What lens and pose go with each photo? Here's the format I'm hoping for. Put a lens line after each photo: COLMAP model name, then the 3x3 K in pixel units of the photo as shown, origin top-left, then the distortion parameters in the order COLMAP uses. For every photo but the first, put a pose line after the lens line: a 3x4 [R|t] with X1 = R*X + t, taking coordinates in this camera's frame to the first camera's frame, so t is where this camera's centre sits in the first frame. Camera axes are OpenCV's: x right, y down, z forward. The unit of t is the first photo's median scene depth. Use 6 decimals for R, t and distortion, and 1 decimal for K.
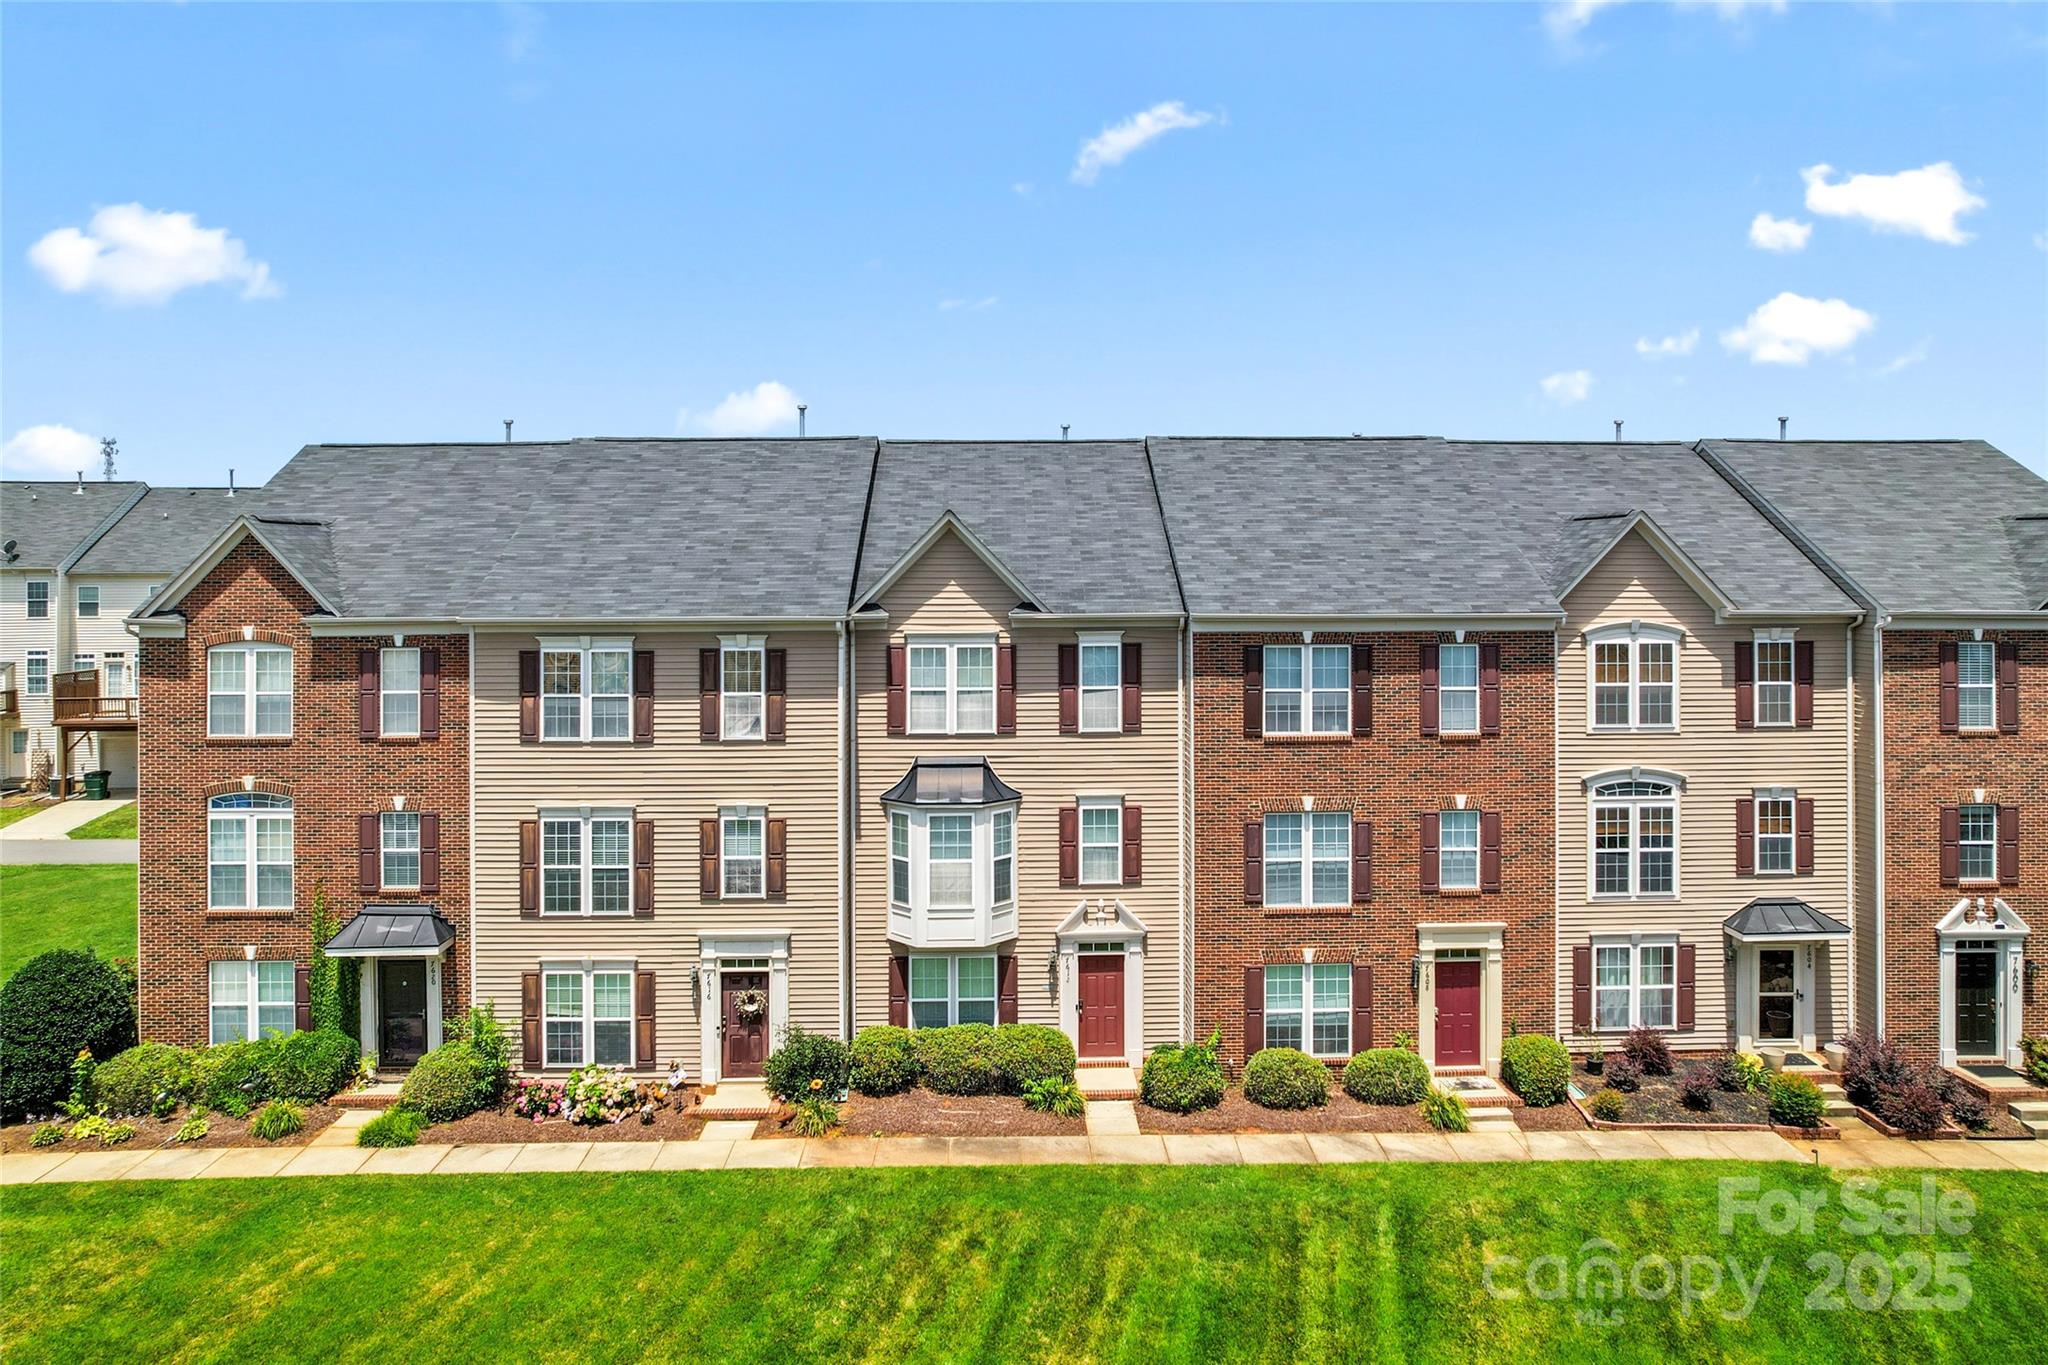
lens RADIAL K [[1329.9, 0, 1034.0], [0, 1329.9, 571.9], [0, 0, 1]] dist [-0.043591, 0.003065]
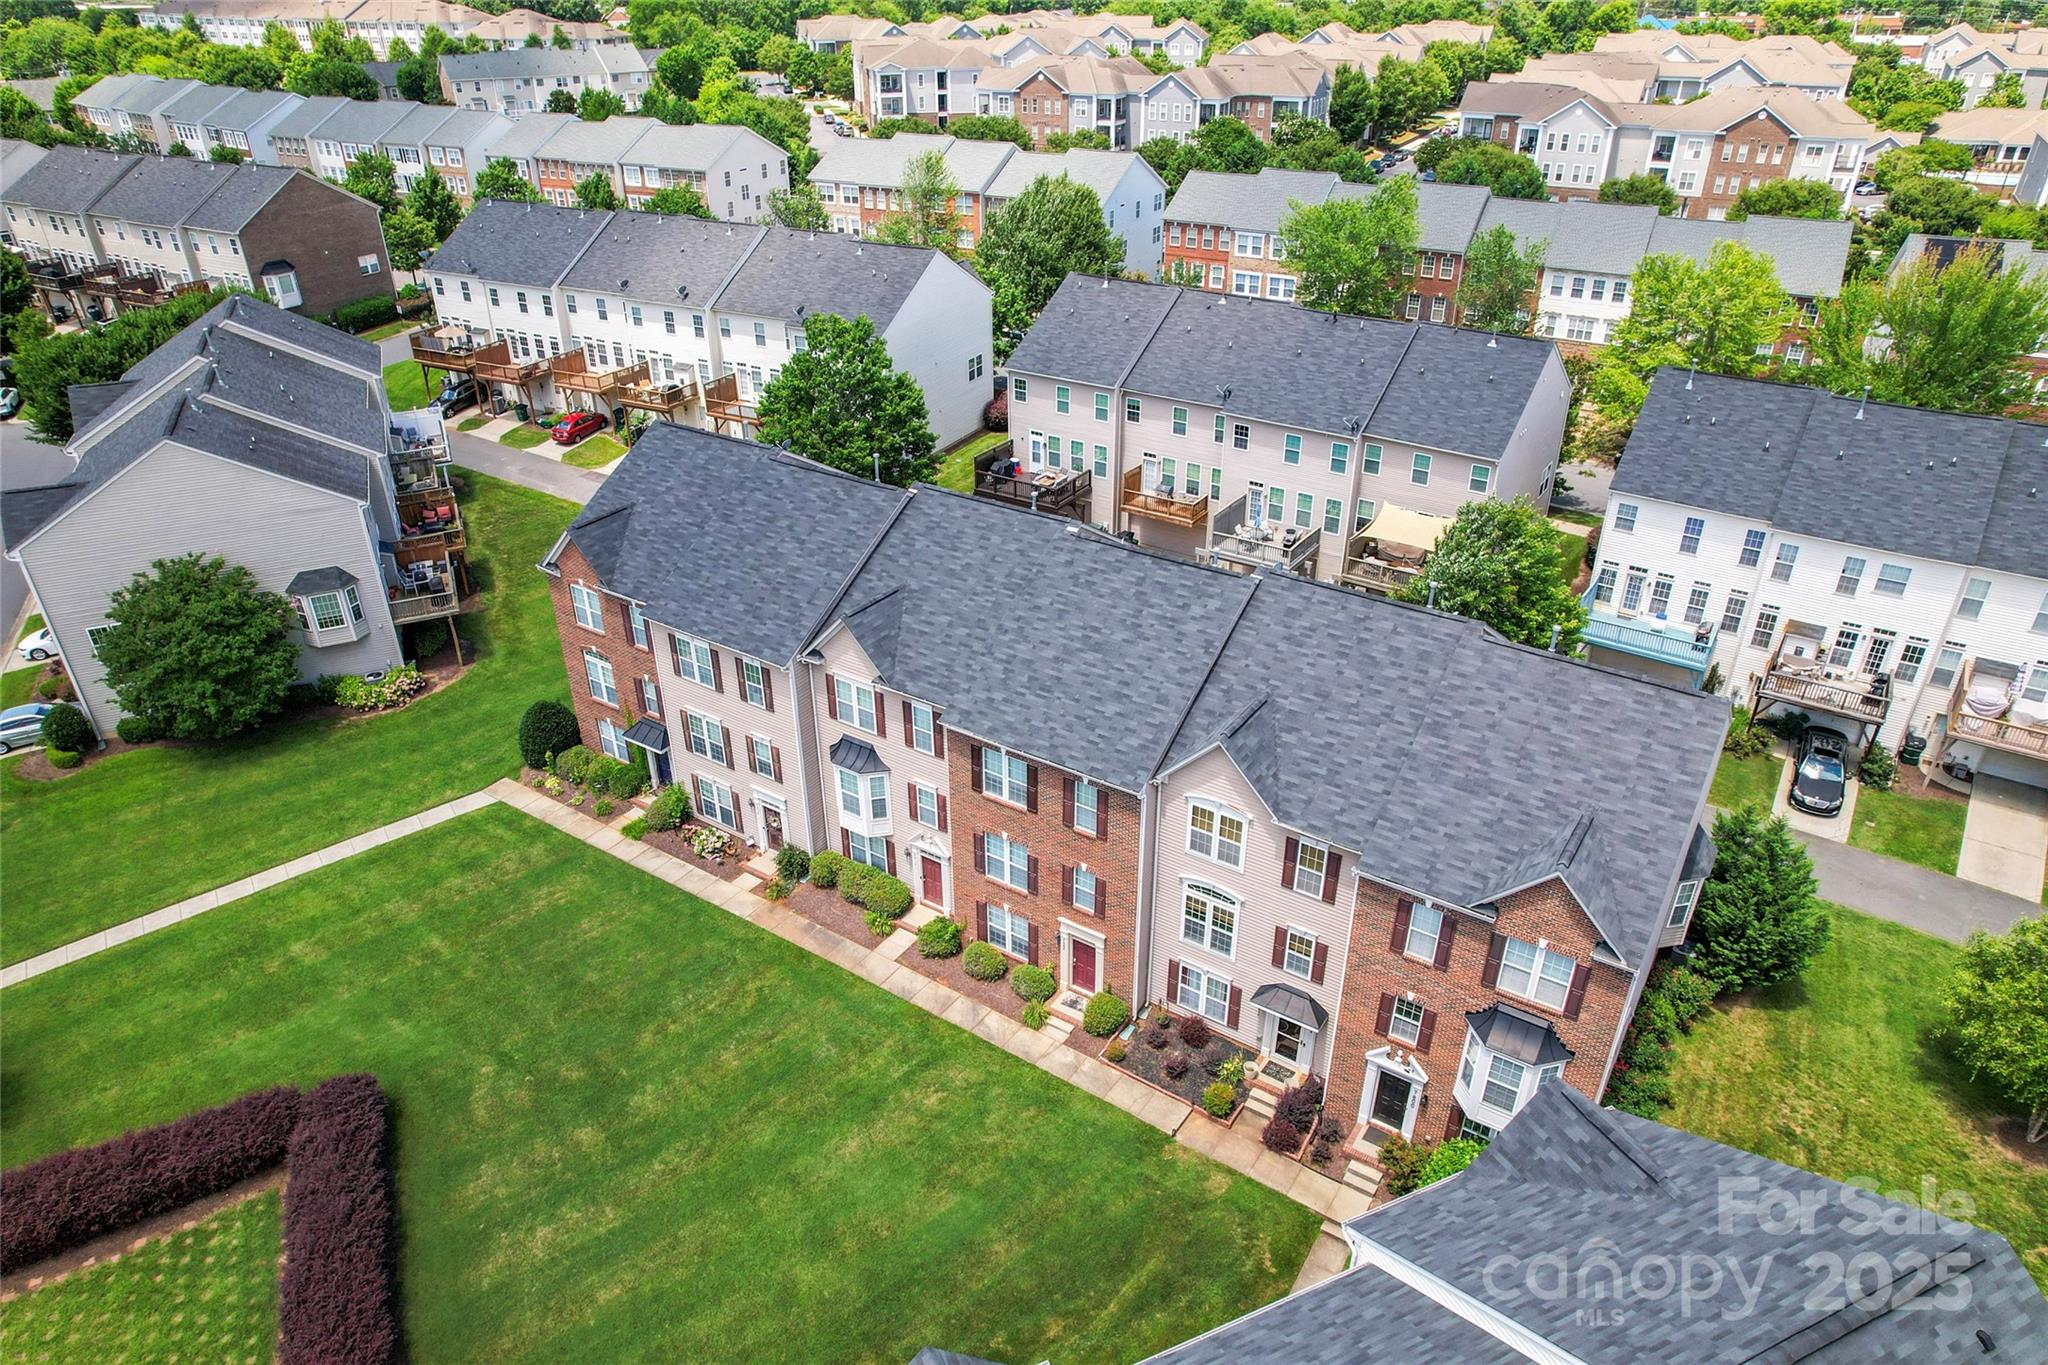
lens RADIAL K [[1313.1, 0, 1024.0], [0, 1313.1, 682.5], [0, 0, 1]] dist [-0.080210, 0.074348]
pose [[0.812839, 0.283556, -0.508811, 1.010333], [0.008523, 0.867630, 0.497138, -0.811748], [0.582426, -0.408429, 0.702826, -0.067053]]
